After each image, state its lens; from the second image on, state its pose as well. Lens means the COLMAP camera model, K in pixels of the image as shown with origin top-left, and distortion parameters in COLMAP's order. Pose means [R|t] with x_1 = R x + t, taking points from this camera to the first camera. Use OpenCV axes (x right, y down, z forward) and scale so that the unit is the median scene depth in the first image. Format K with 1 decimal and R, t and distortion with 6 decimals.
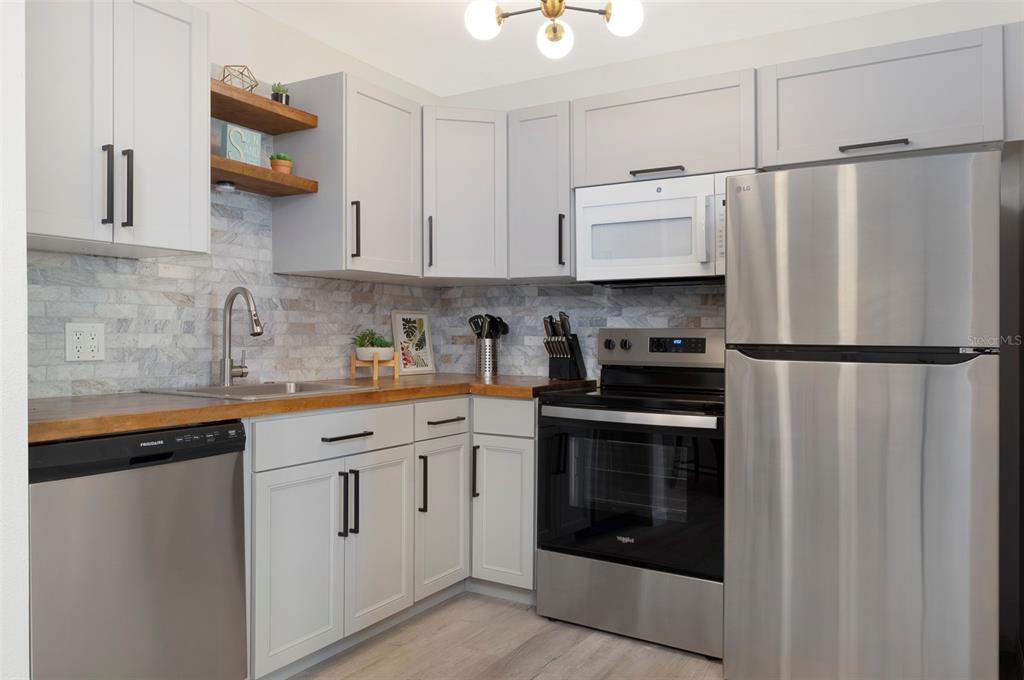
lens RADIAL K [[756.7, 0, 510.4], [0, 756.7, 336.0], [0, 0, 1]] dist [0.010111, -0.000131]
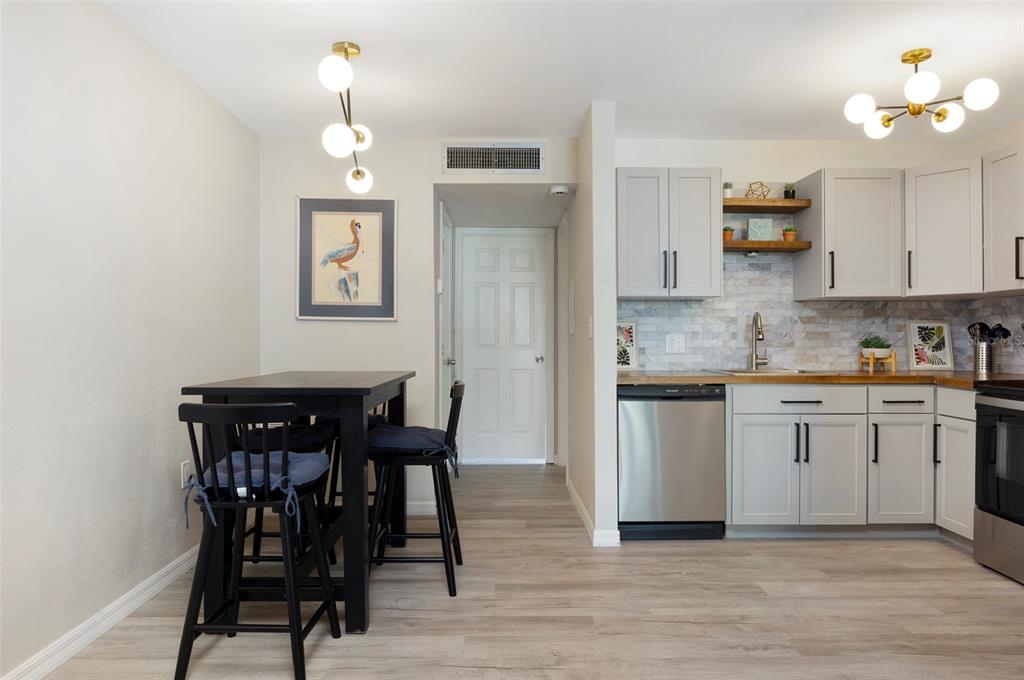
lens RADIAL K [[665.0, 0, 510.0], [0, 665.0, 341.6], [0, 0, 1]] dist [0.004864, -0.001838]
pose [[0.527010, -0.002136, -0.849856, 0.583184], [0.002748, 0.999996, -0.000809, 0.001814], [0.849854, -0.001909, 0.527014, -0.249134]]
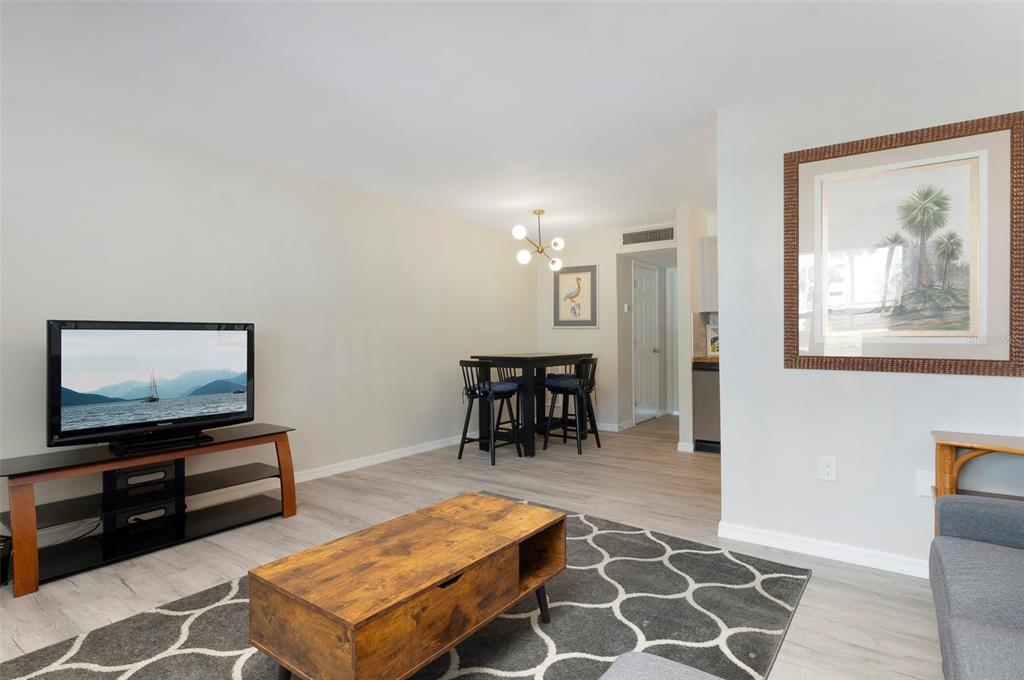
lens RADIAL K [[545.6, 0, 510.9], [0, 545.6, 338.8], [0, 0, 1]] dist [-0.000841, 0.000012]
pose [[-0.072277, 0.002757, -0.997381, 1.621232], [0.008182, 0.999964, 0.002171, -0.009827], [0.997351, -0.008003, -0.072297, 0.151530]]
